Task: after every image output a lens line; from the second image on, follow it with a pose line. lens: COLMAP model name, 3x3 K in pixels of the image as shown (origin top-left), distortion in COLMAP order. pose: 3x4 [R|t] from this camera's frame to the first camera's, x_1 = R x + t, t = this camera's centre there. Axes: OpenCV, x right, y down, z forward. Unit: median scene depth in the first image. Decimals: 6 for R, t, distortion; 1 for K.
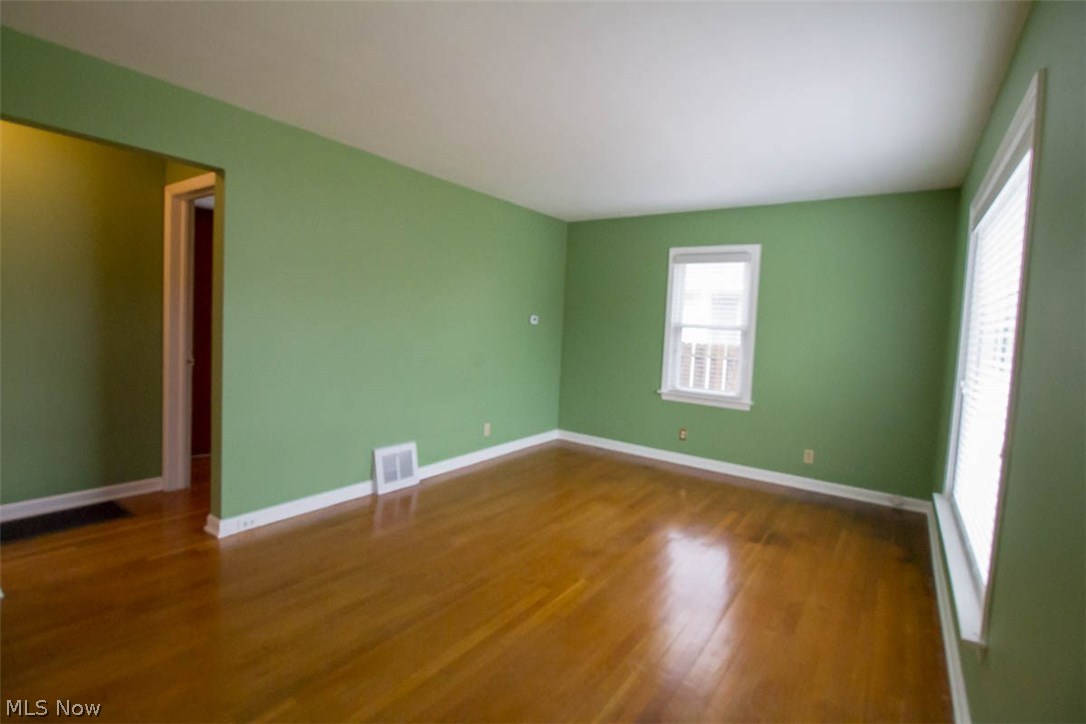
lens RADIAL K [[505.4, 0, 542.7], [0, 505.4, 353.2], [0, 0, 1]] dist [-0.005310, -0.000627]
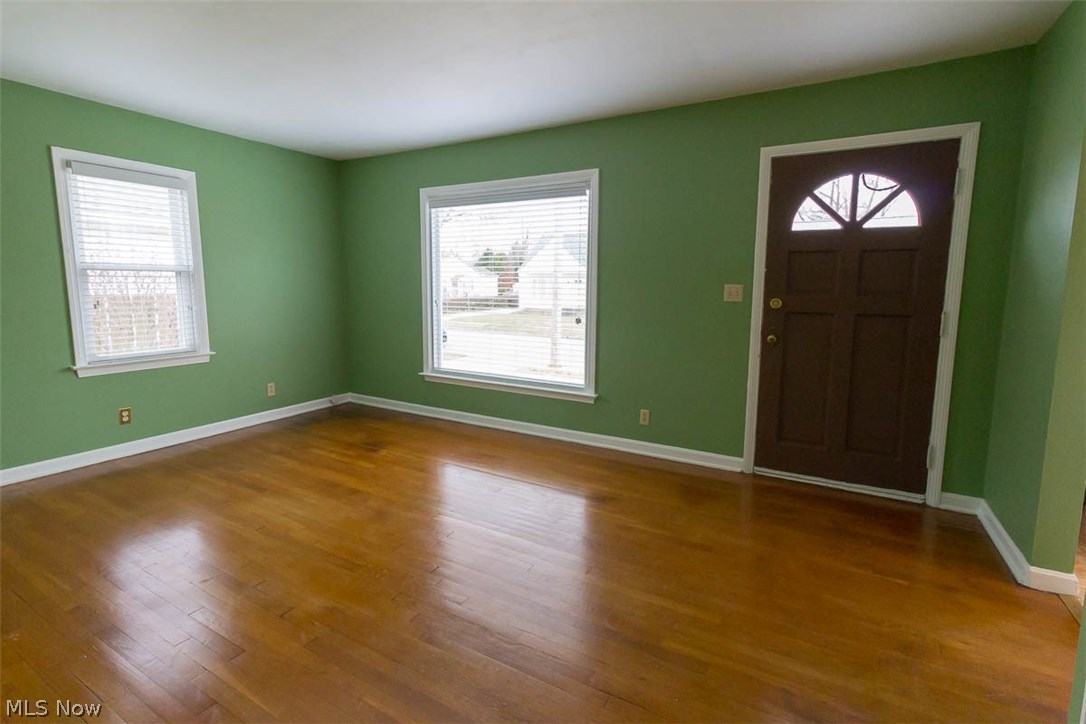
lens RADIAL K [[505.4, 0, 542.7], [0, 505.4, 353.2], [0, 0, 1]] dist [-0.005310, -0.000627]
pose [[-0.098345, -0.186966, 0.977431, -0.528689], [0.044384, 0.980391, 0.191997, -0.047588], [-0.994162, 0.062264, -0.088118, 0.491163]]
